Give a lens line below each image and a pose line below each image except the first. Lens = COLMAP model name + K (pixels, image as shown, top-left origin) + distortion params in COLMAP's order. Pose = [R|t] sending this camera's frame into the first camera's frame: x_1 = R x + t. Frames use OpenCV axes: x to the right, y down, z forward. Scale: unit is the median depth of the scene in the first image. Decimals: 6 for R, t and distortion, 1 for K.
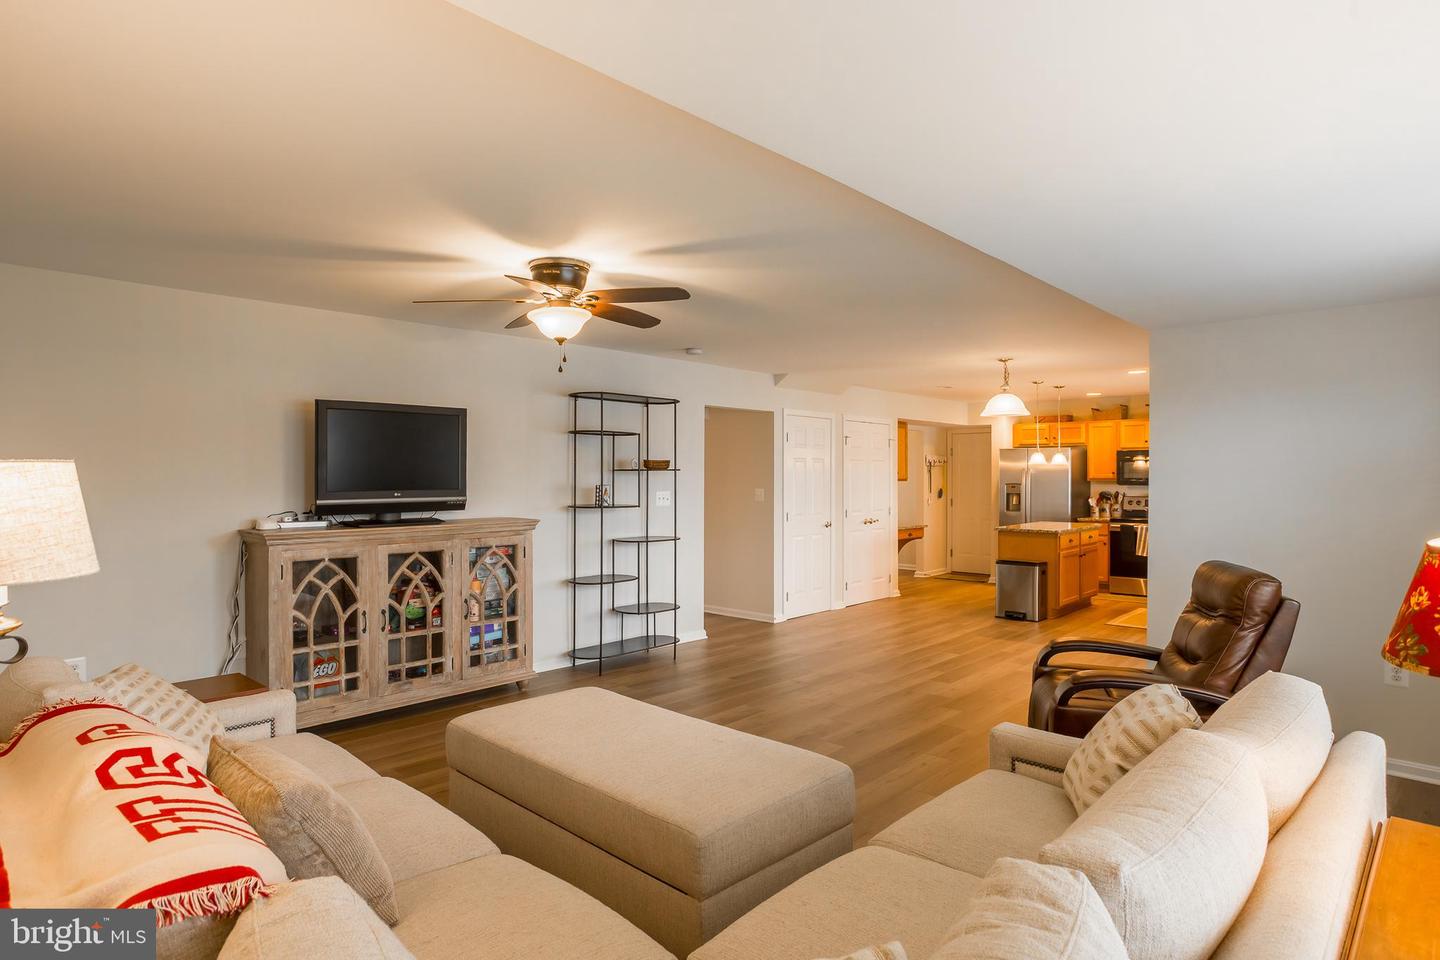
lens RADIAL K [[797.0, 0, 717.8], [0, 797.0, 484.4], [0, 0, 1]] dist [-0.037165, 0.013462]
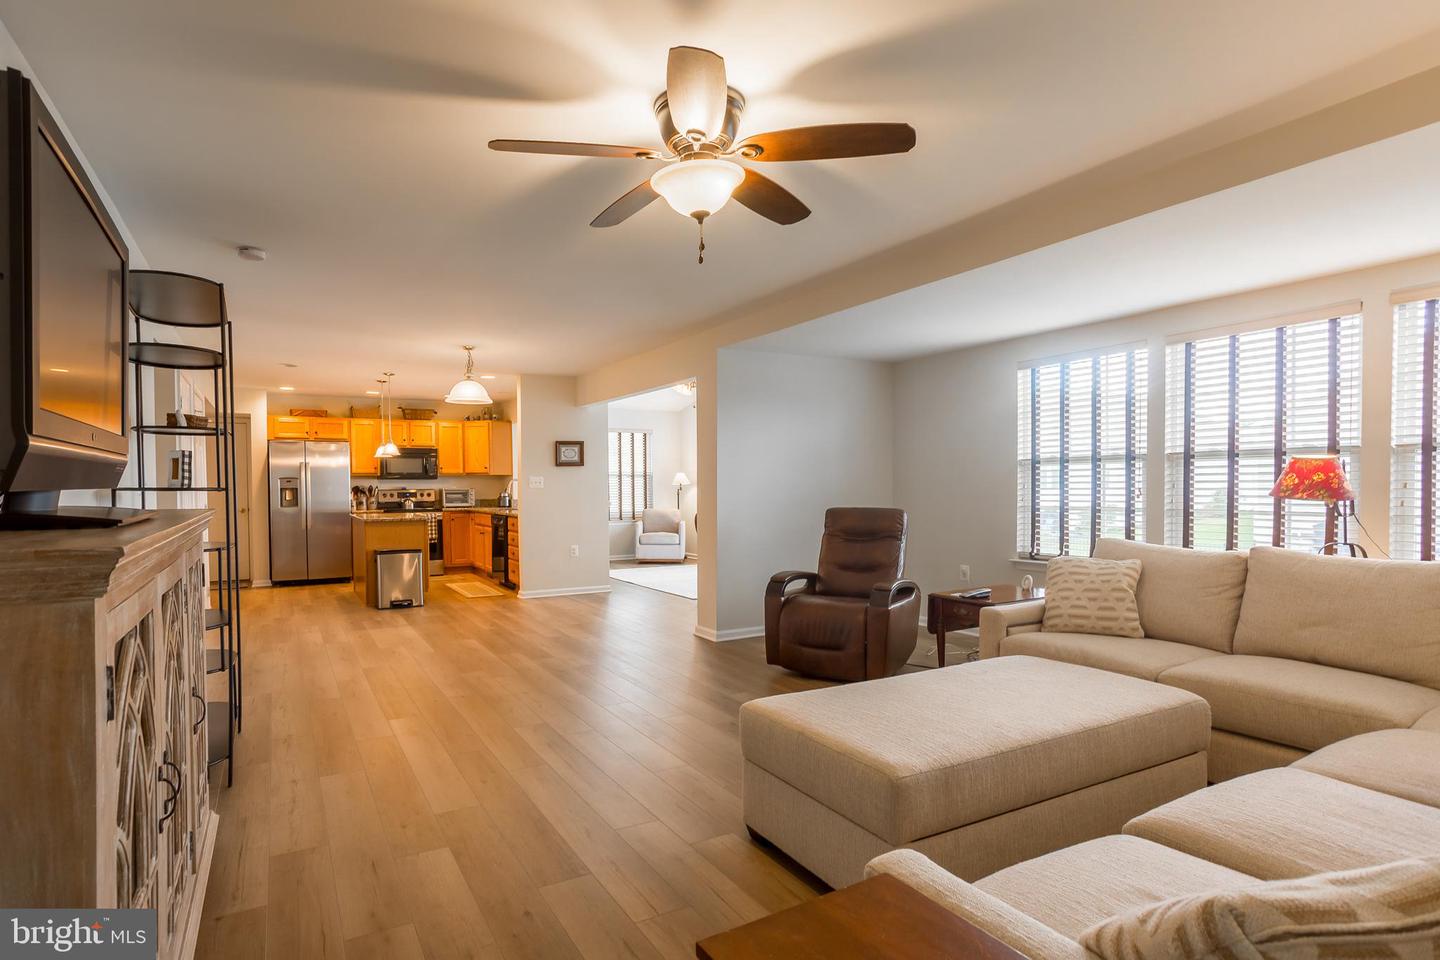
lens RADIAL K [[709.6, 0, 638.1], [0, 709.6, 502.4], [0, 0, 1]] dist [-0.024832, 0.011848]
pose [[0.346598, -0.027530, 0.937610, -0.275297], [0.015594, 0.999600, 0.023586, 0.014827], [-0.937884, 0.006446, 0.346889, 0.324913]]
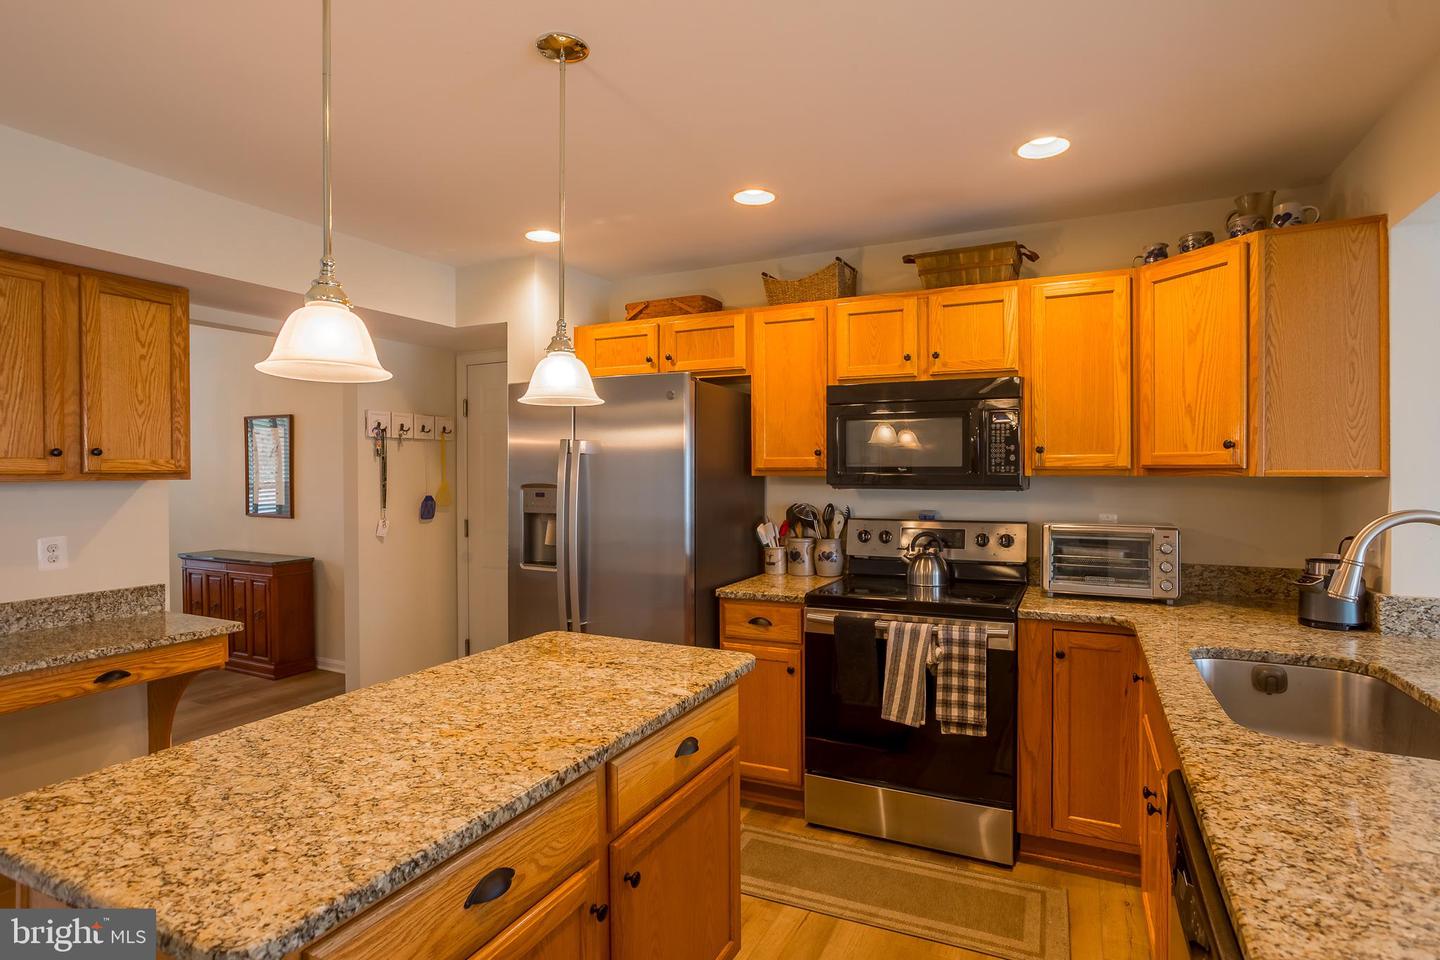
lens RADIAL K [[709.6, 0, 727.7], [0, 709.6, 478.9], [0, 0, 1]] dist [-0.024832, 0.011848]
pose [[0.957866, -0.004201, 0.287185, 0.367464], [0.004551, 0.999989, -0.000549, -0.002998], [-0.287180, 0.001833, 0.957875, 0.702805]]
